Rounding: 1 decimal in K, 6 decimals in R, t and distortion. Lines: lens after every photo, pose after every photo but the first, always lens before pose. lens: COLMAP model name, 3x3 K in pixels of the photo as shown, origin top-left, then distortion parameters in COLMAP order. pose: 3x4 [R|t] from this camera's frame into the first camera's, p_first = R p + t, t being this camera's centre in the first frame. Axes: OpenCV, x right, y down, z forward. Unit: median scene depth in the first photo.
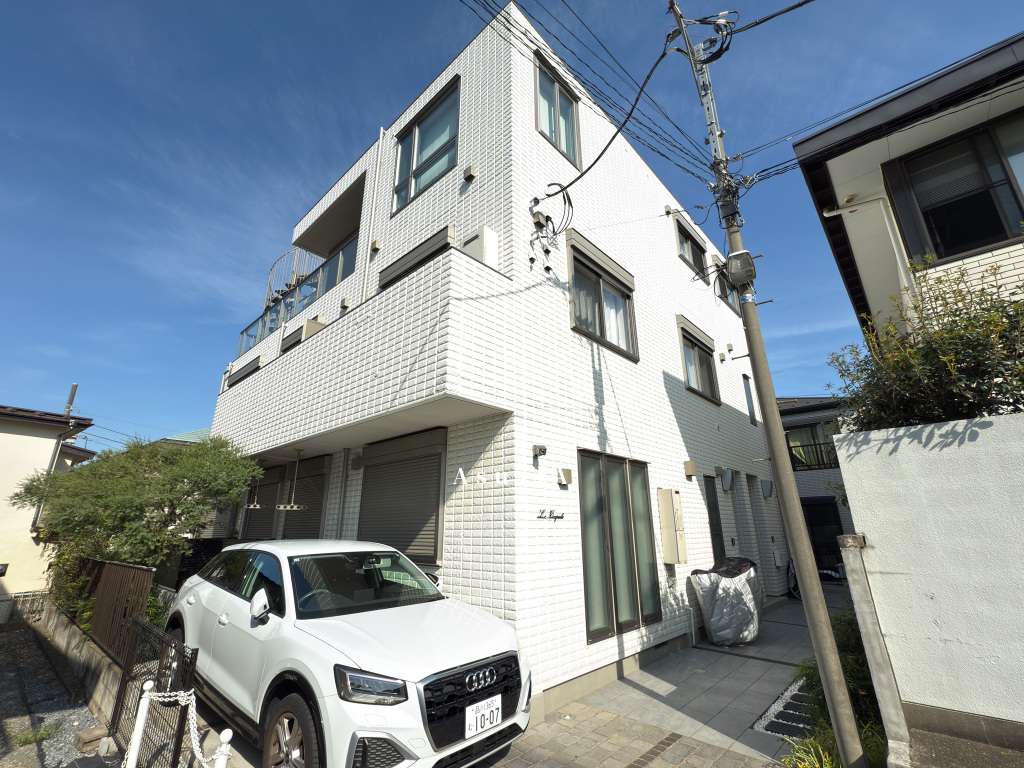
lens RADIAL K [[447.2, 0, 512.0], [0, 447.2, 384.0], [0, 0, 1]] dist [0.001536, -0.000345]
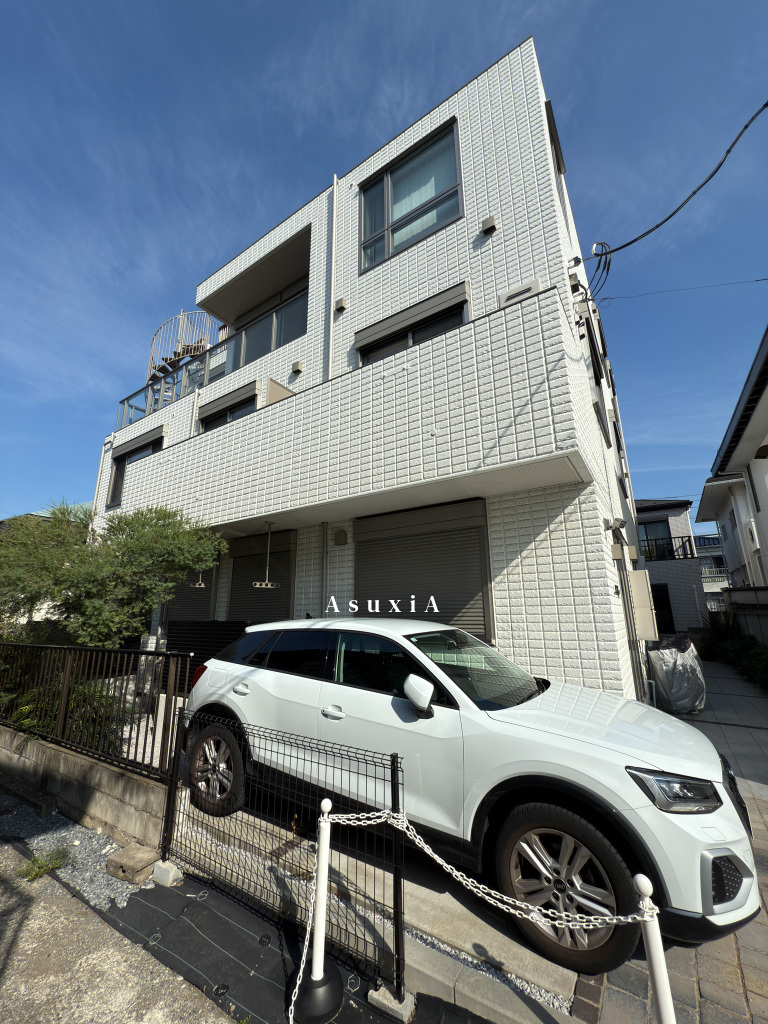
lens RADIAL K [[406.4, 0, 384.0], [0, 406.4, 512.0], [0, 0, 1]] dist [0.001352, 0.000581]
pose [[0.987618, 0.035750, 0.152753, -0.374092], [-0.046023, 0.996872, 0.064252, 0.062430], [-0.149978, -0.070487, 0.986173, 0.158151]]
